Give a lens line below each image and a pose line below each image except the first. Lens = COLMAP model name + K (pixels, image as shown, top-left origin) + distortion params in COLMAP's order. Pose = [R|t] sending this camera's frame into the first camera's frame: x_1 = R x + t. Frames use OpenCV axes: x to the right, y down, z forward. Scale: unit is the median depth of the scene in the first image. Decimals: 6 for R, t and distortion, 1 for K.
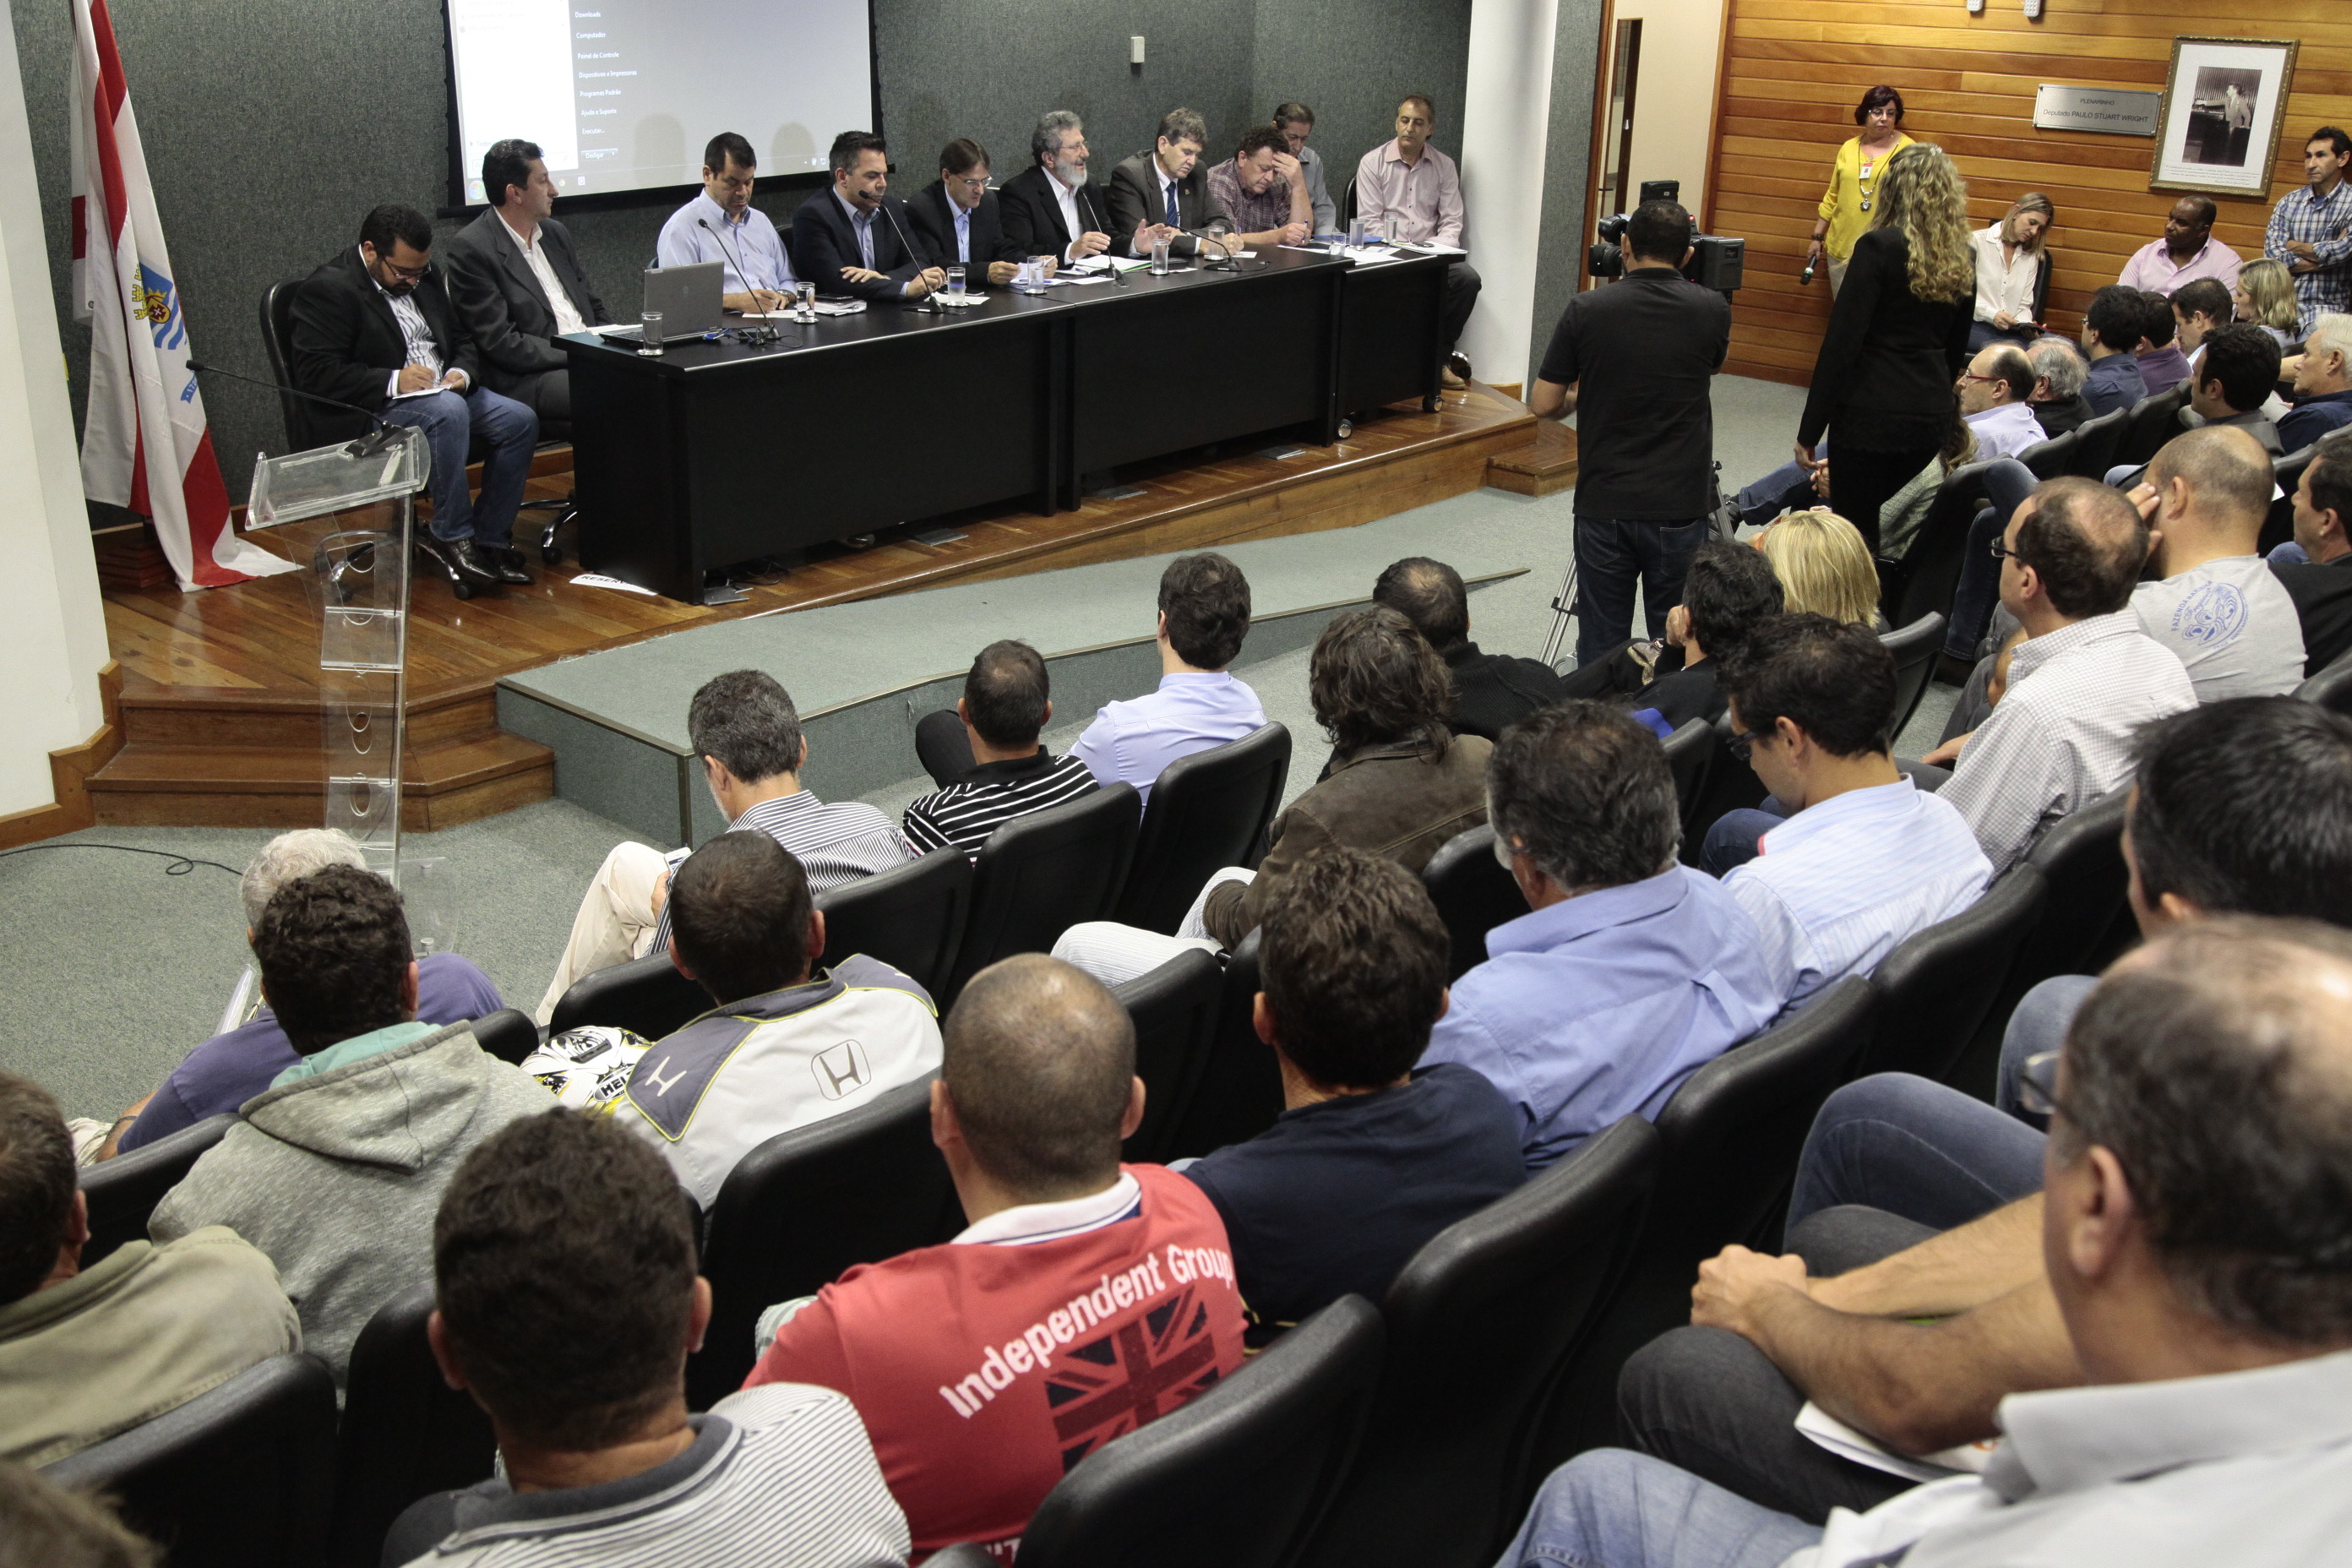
lens RADIAL K [[2414.8, 0, 1176.0], [0, 2414.8, 784.0], [0, 0, 1]] dist [0.005137, 0.132751]
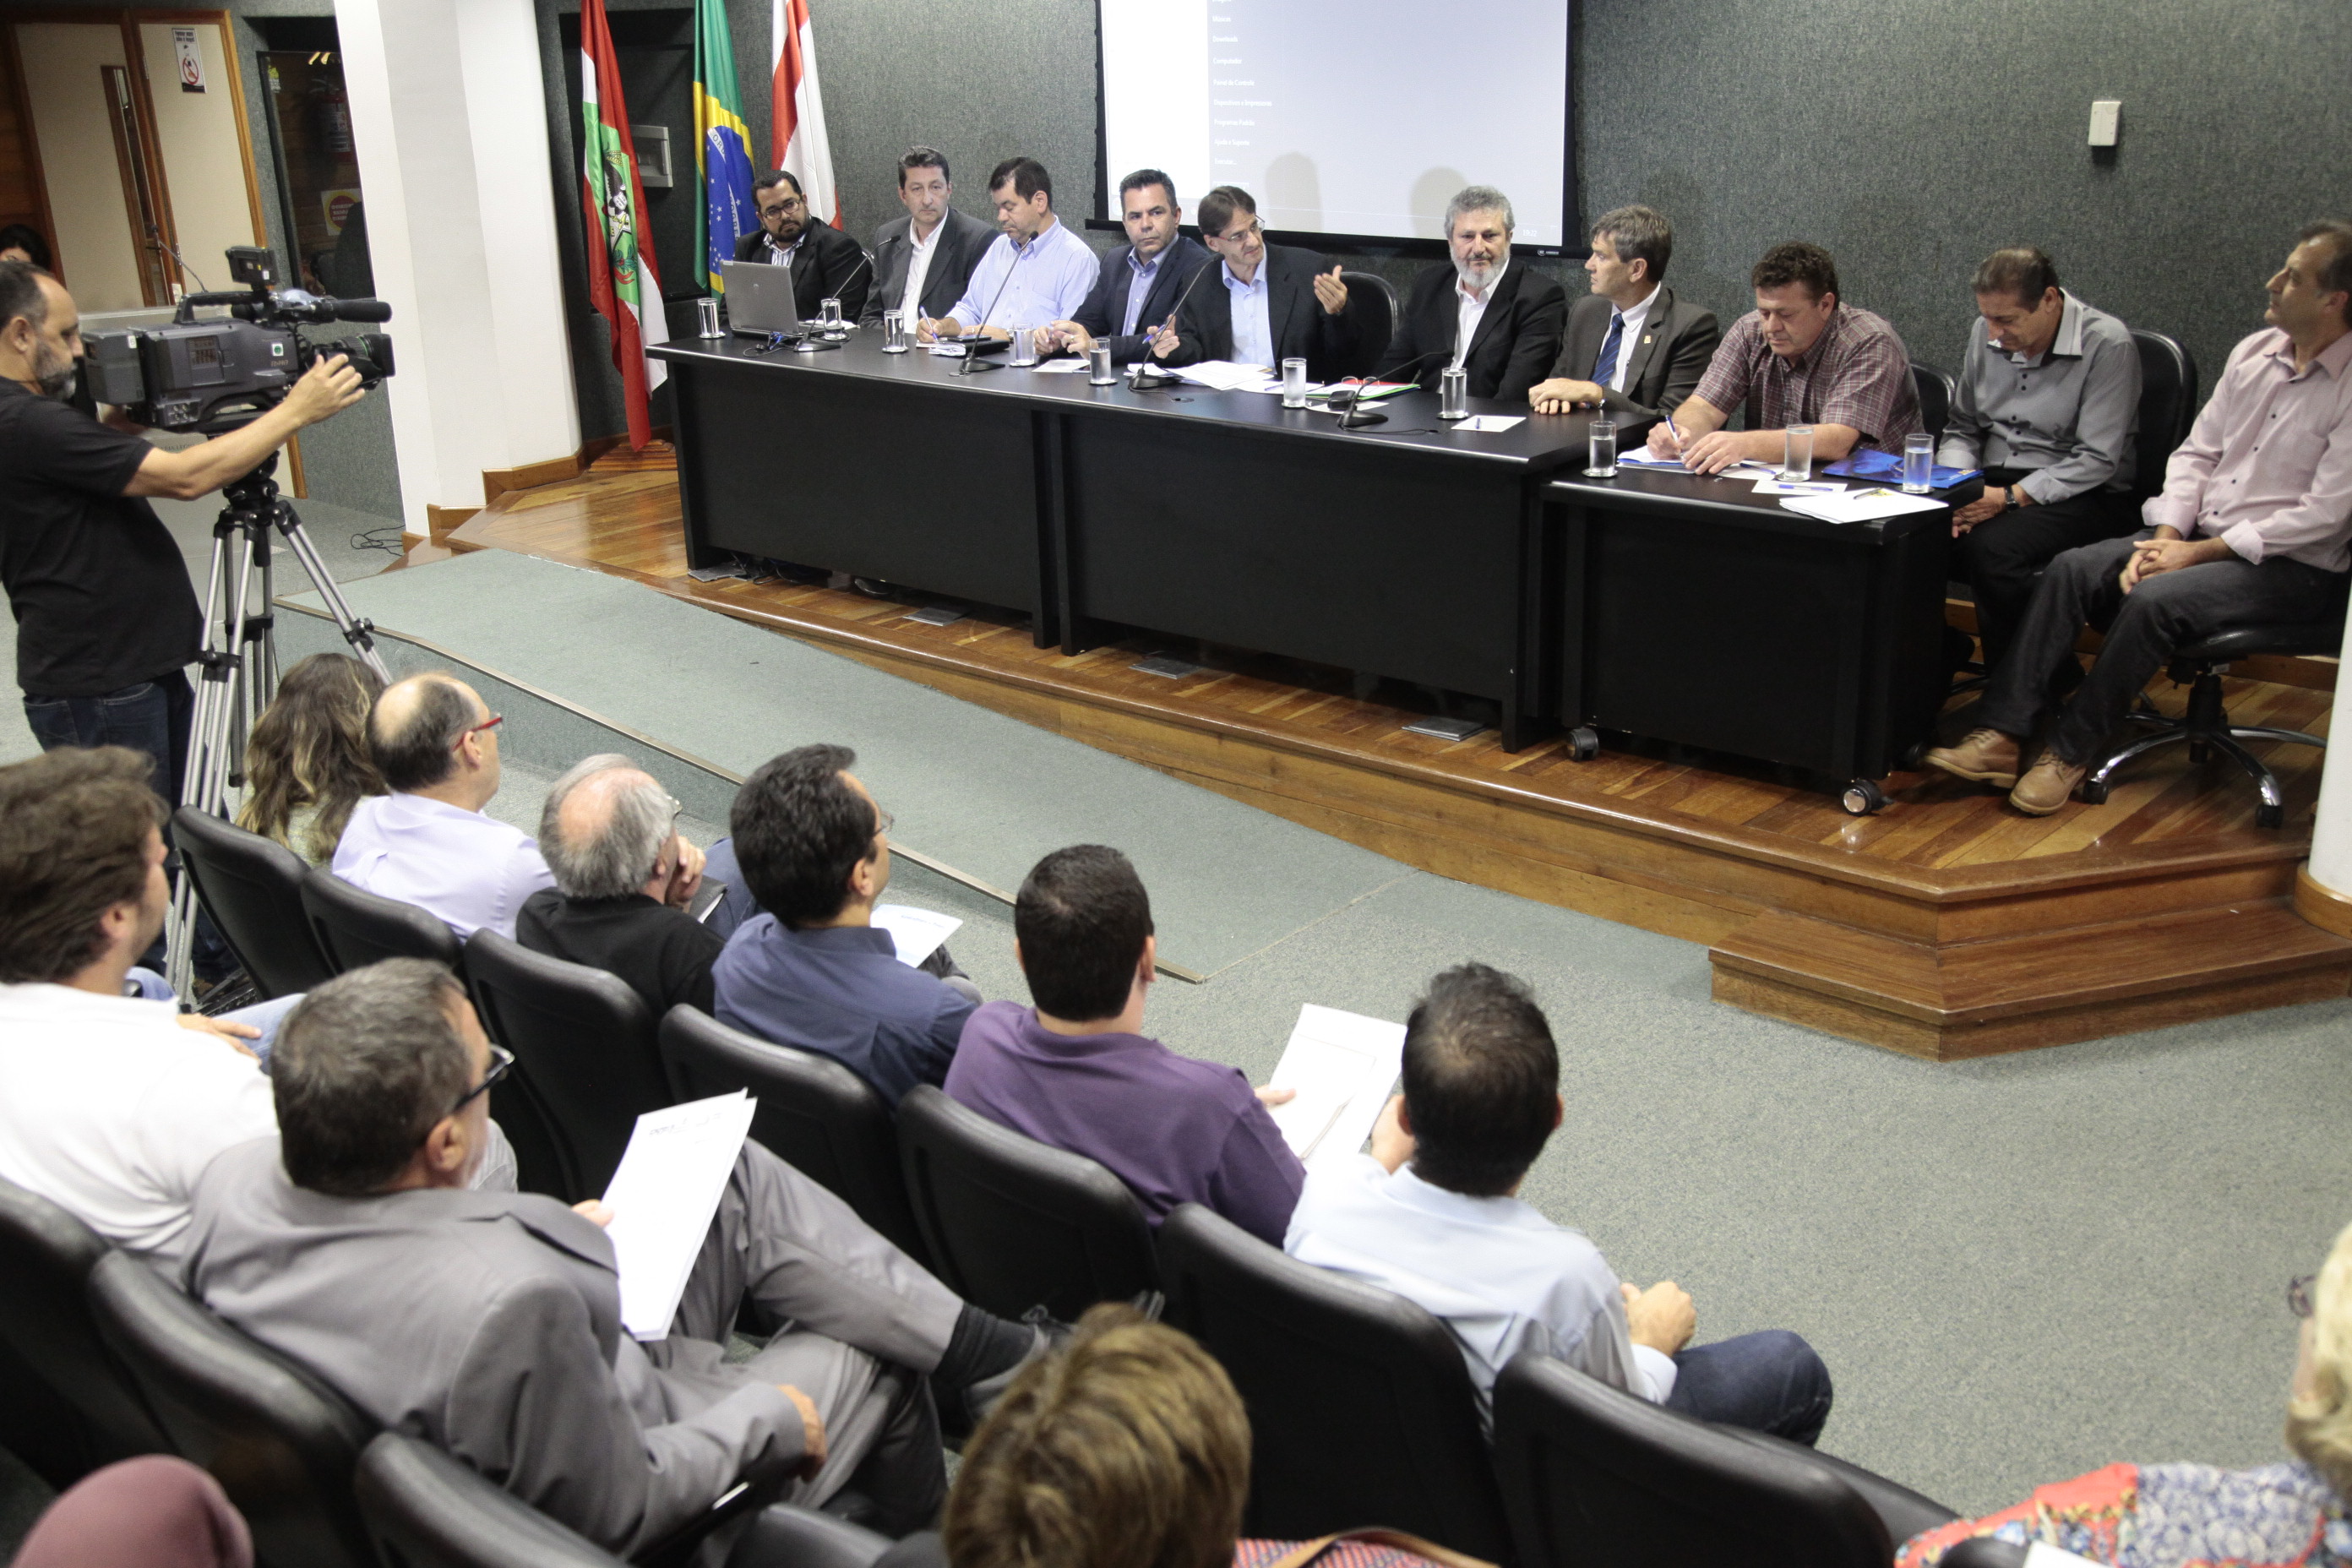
lens RADIAL K [[2343.1, 0, 1185.5], [0, 2343.1, 784.2], [0, 0, 1]] dist [-0.006351, 0.118862]
pose [[0.012147, 0.305950, -0.951970, 0.755994], [-0.332235, 0.899188, 0.284748, -0.328978], [0.943119, 0.312819, 0.112570, 1.029053]]
